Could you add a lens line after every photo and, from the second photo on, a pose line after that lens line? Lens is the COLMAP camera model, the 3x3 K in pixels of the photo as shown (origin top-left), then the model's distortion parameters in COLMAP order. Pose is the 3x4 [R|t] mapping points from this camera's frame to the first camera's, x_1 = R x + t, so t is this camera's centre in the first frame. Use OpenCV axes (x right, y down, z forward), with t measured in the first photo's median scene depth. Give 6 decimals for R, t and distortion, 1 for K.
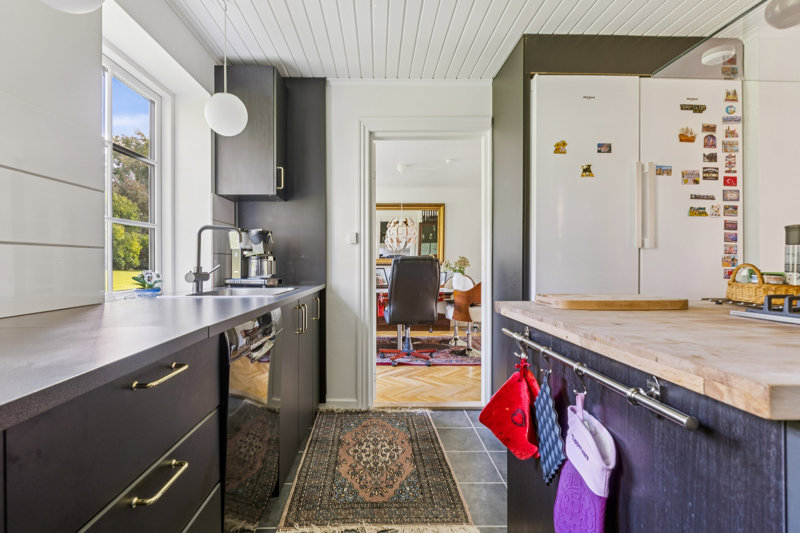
lens RADIAL K [[404.5, 0, 397.5], [0, 404.5, 266.0], [0, 0, 1]] dist [0.000864, 0.000064]
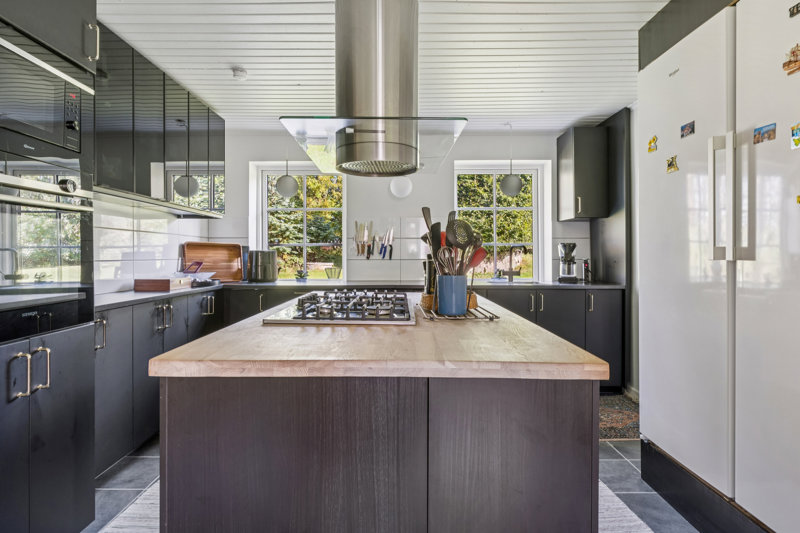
lens RADIAL K [[437.5, 0, 398.6], [0, 437.5, 259.1], [0, 0, 1]] dist [0.000043, 0.000020]
pose [[-0.029804, 0.010138, -0.999504, 1.334871], [-0.001401, 0.999947, 0.010185, -0.053274], [0.999555, 0.001704, -0.029788, 0.470228]]
